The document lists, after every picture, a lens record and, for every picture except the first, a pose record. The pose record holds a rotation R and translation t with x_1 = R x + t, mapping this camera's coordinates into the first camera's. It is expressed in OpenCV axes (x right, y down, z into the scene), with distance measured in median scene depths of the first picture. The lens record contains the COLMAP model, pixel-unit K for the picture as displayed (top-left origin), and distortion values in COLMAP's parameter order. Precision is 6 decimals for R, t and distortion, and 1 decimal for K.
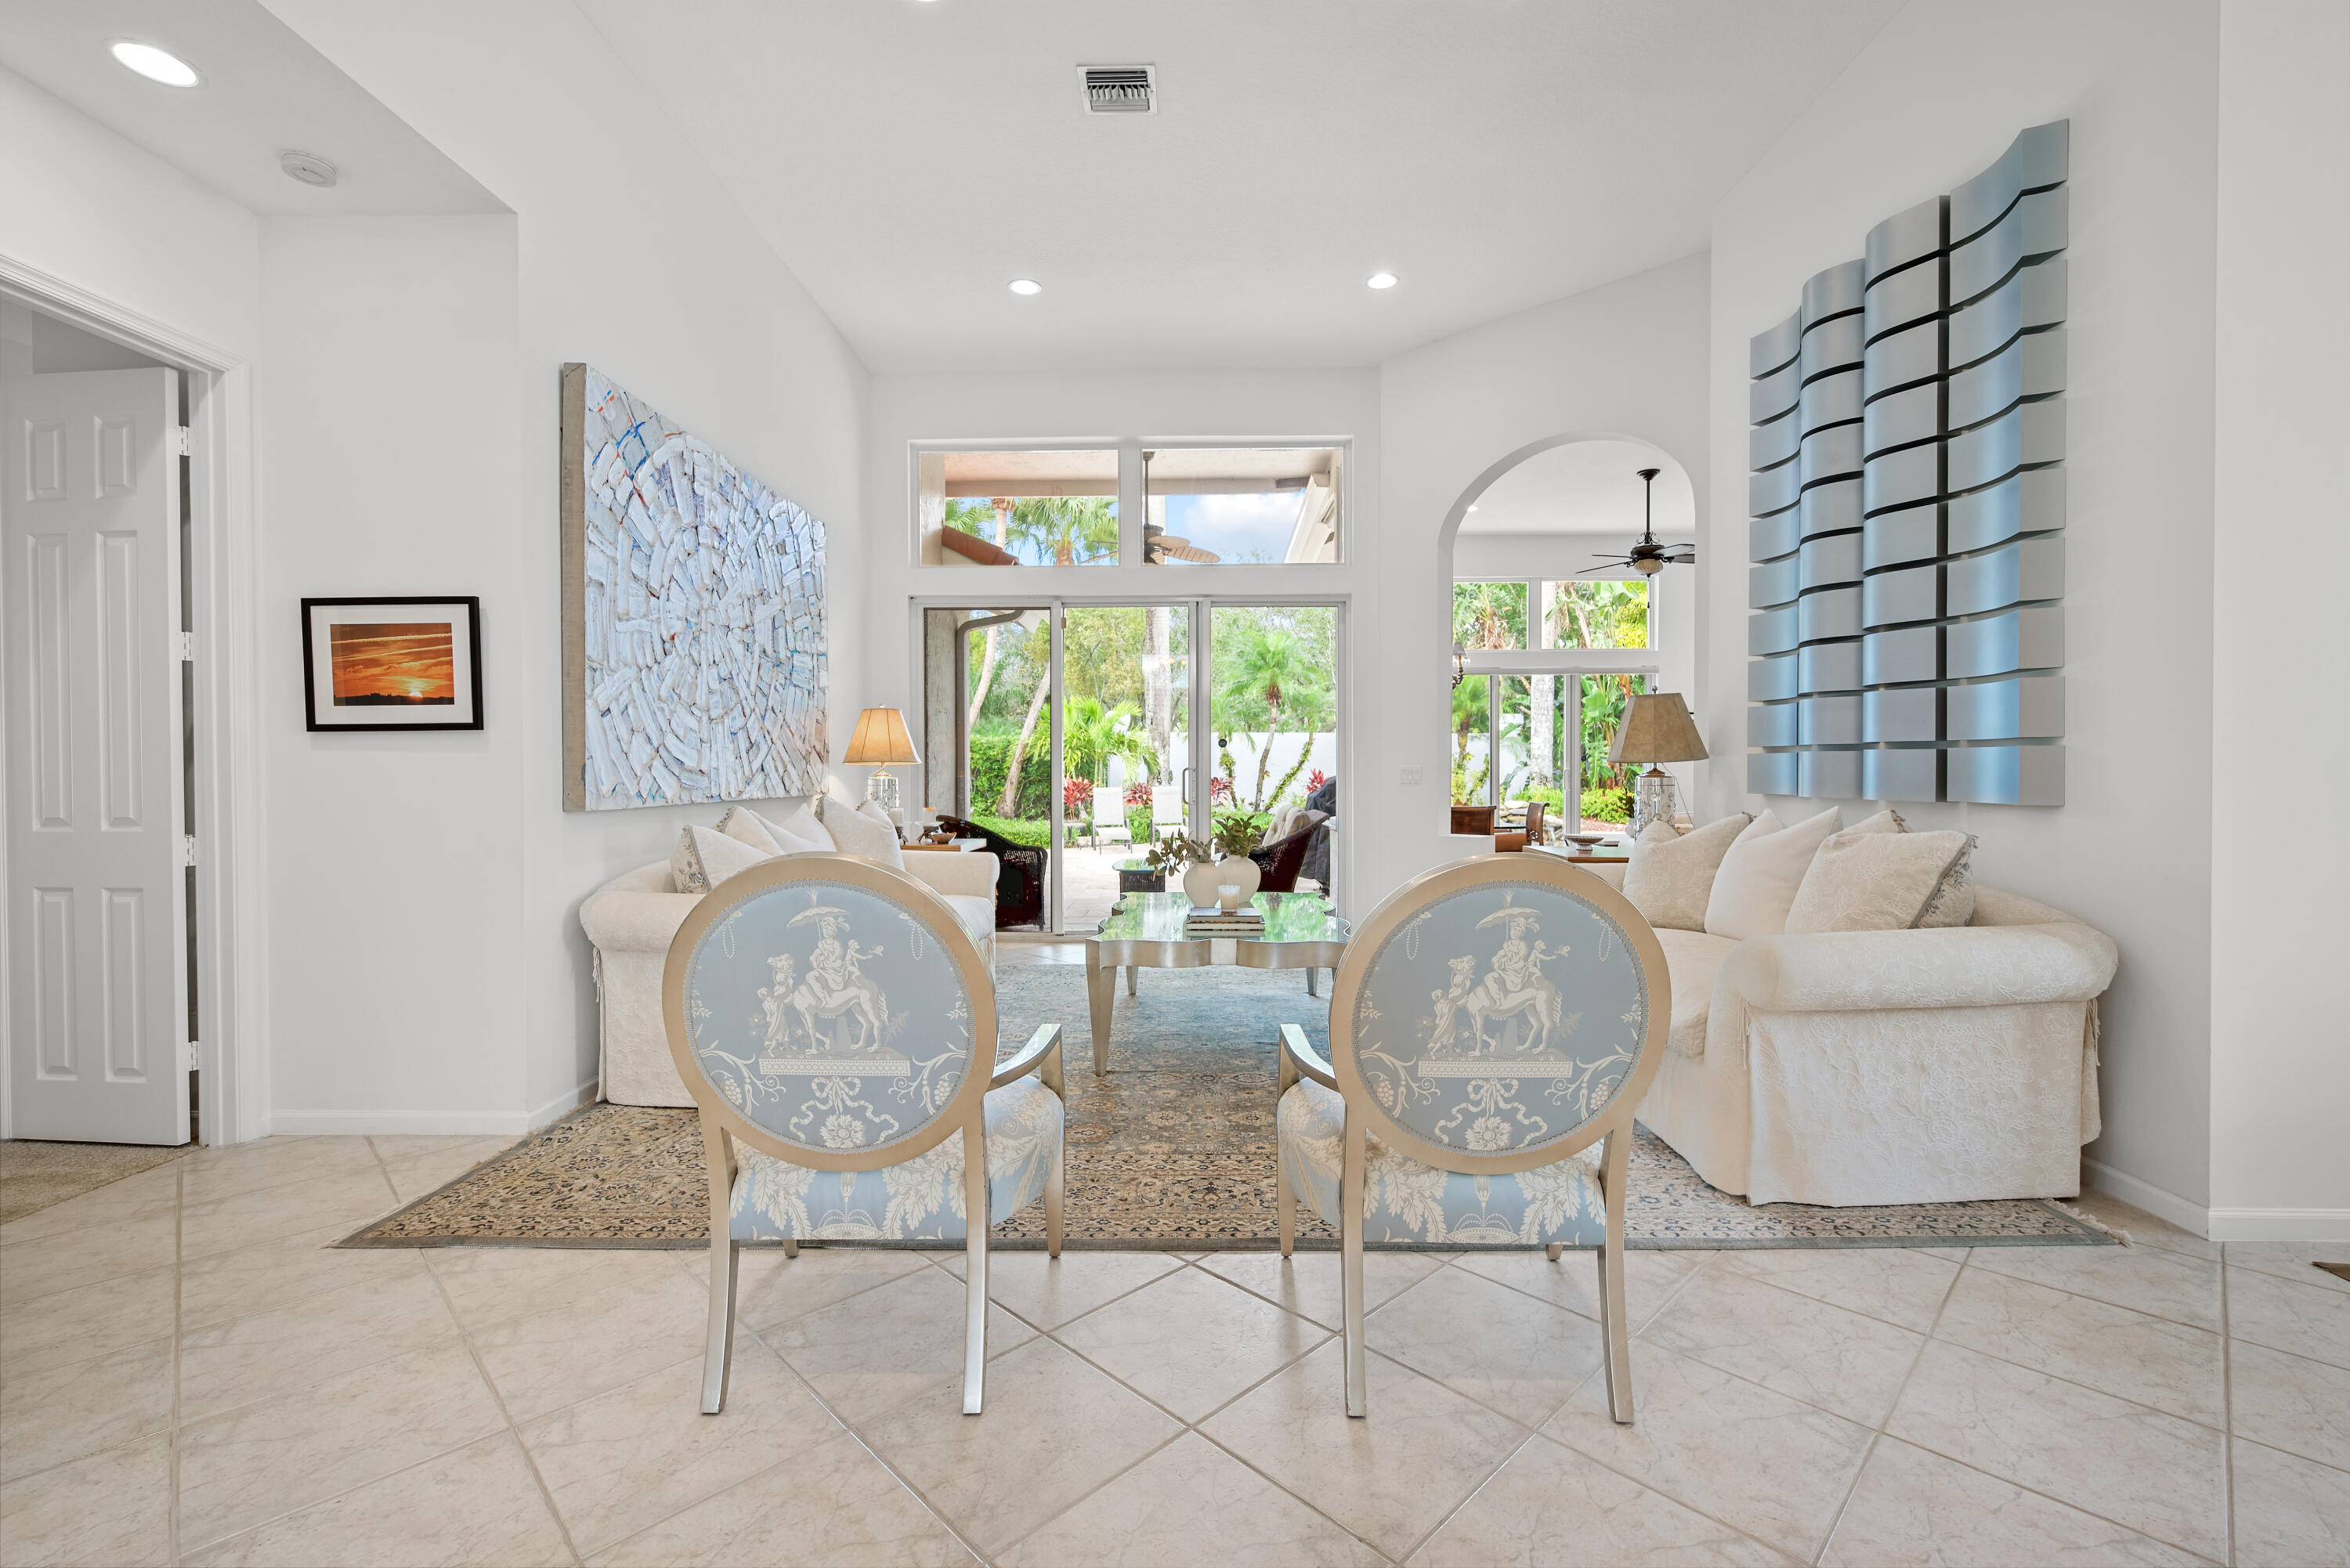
lens RADIAL K [[1010.0, 0, 1178.1], [0, 1010.0, 779.2], [0, 0, 1]] dist [-0.000241, 0.000191]
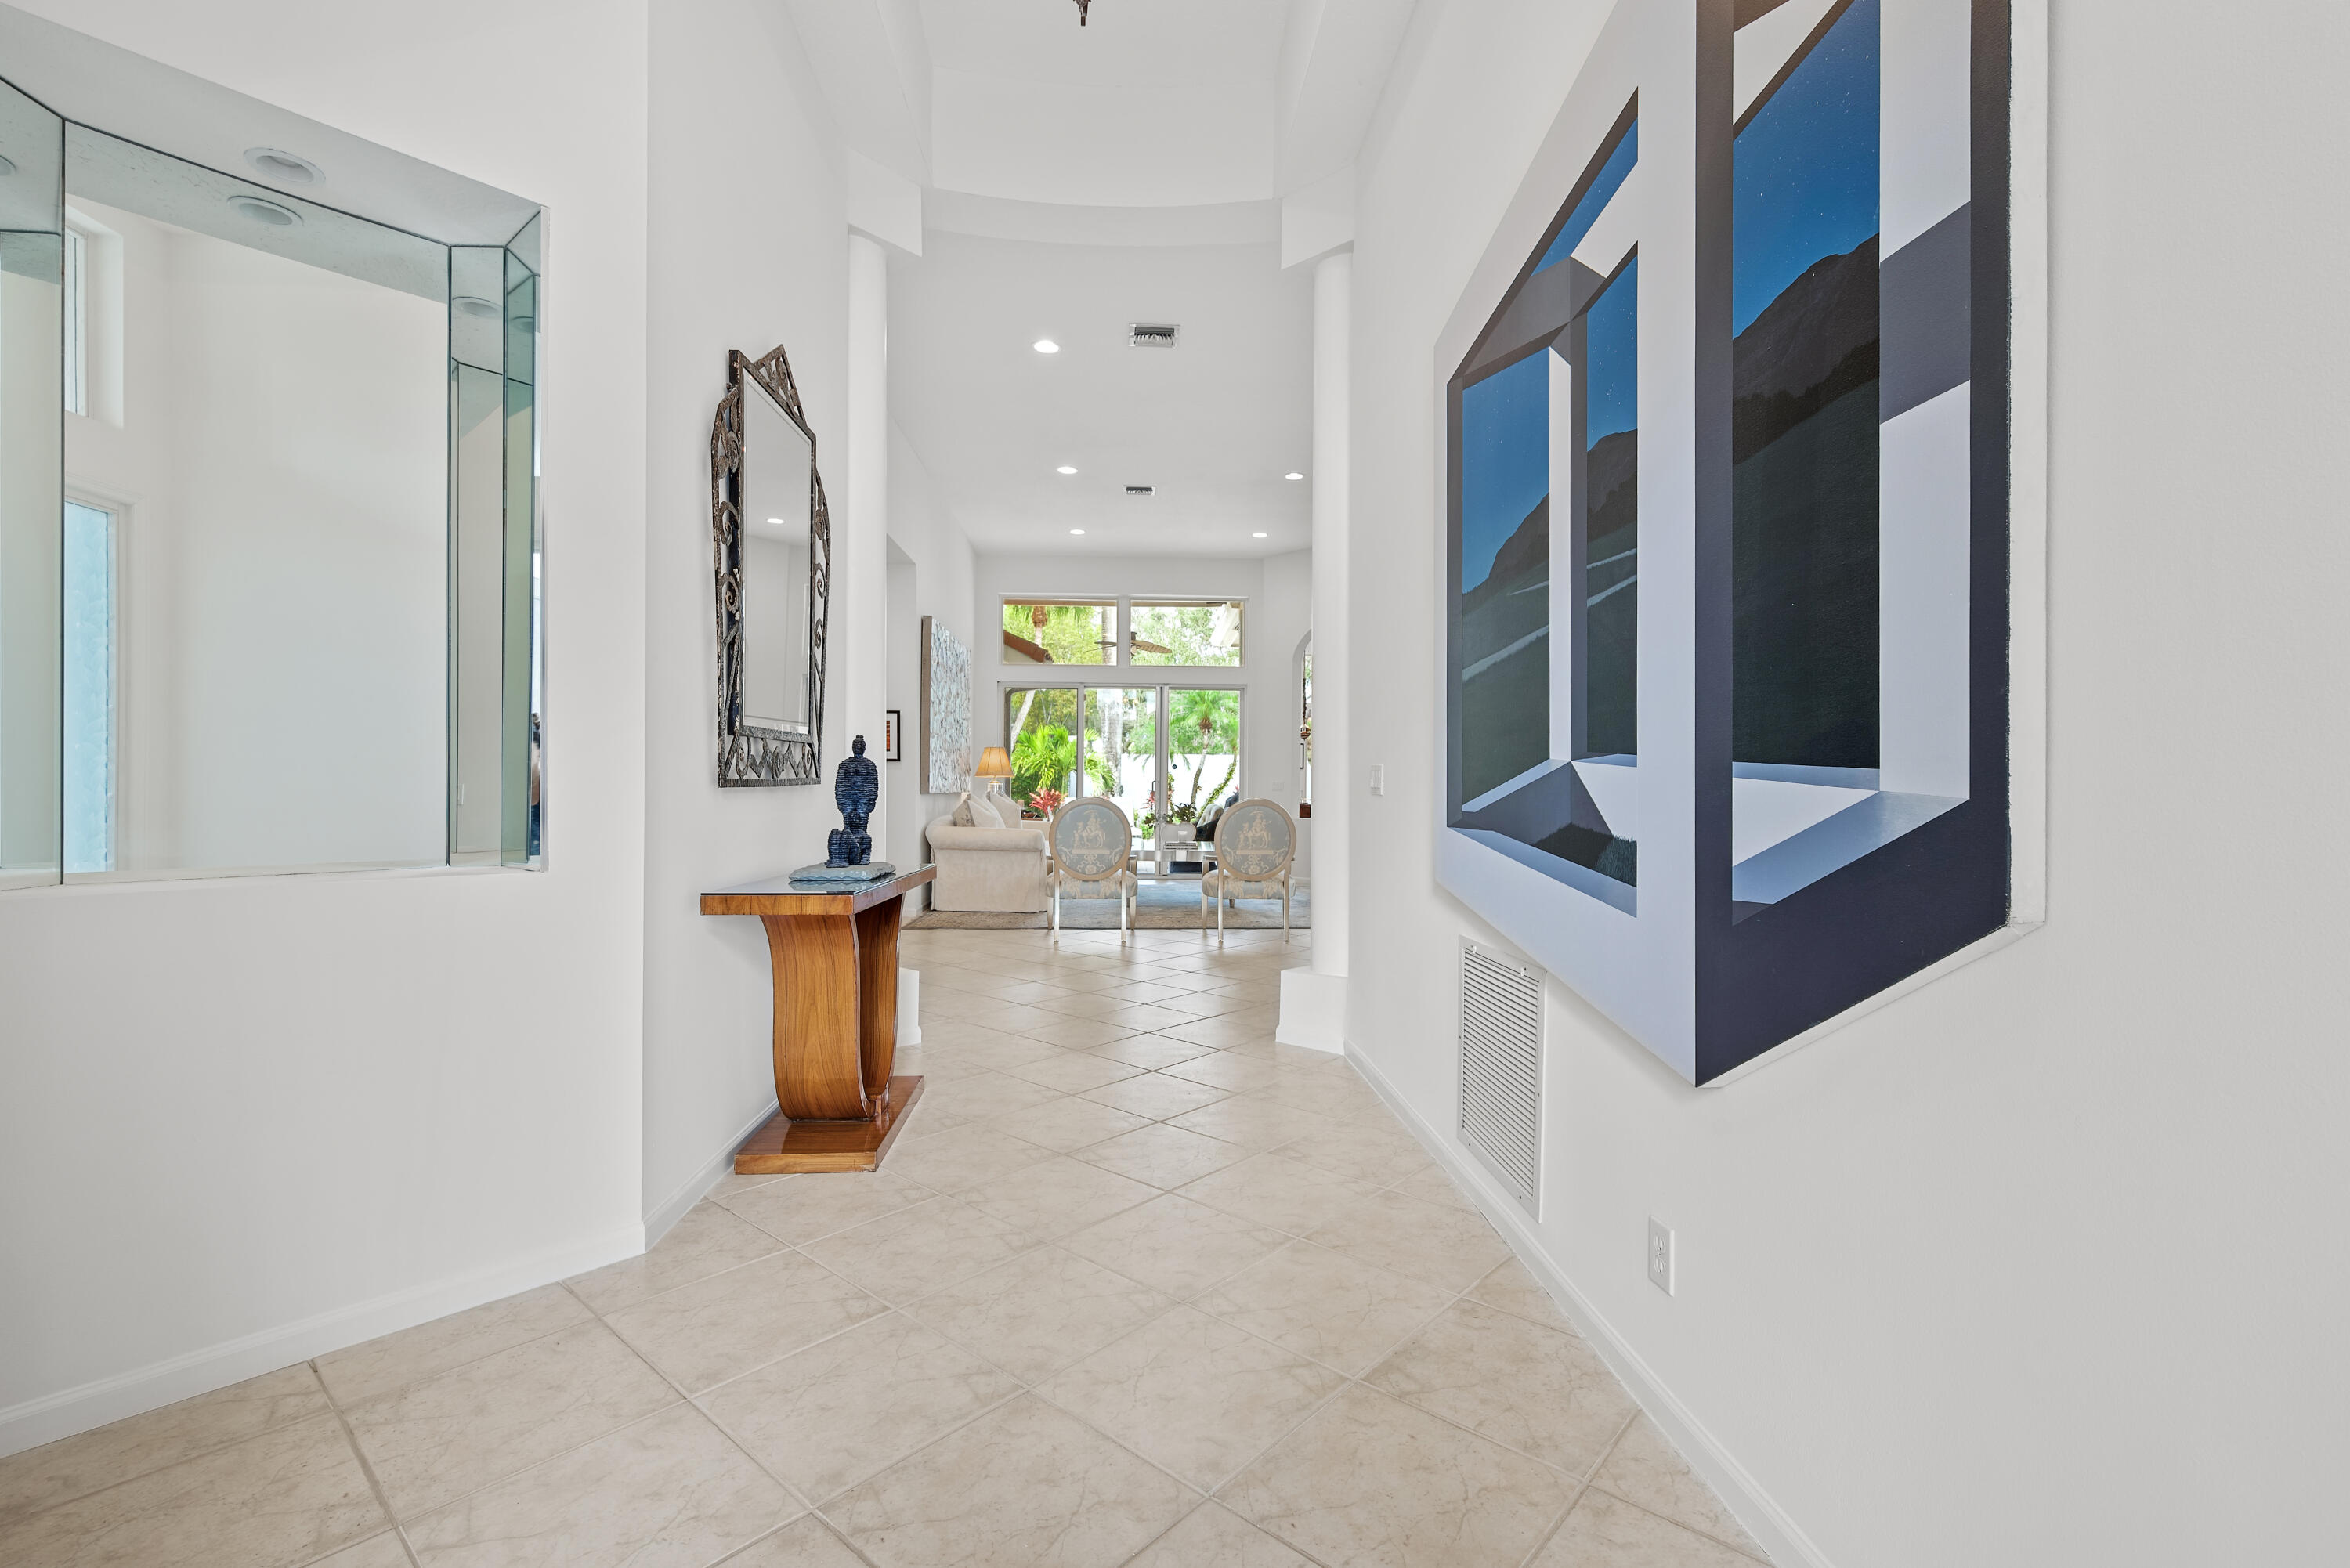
lens RADIAL K [[1010.0, 0, 1178.1], [0, 1010.0, 779.2], [0, 0, 1]] dist [-0.000241, 0.000191]
pose [[0.997737, 0.010084, 0.066477, -0.067630], [-0.008940, 0.999807, -0.017486, 0.016916], [-0.066640, 0.016852, 0.997635, -0.769396]]
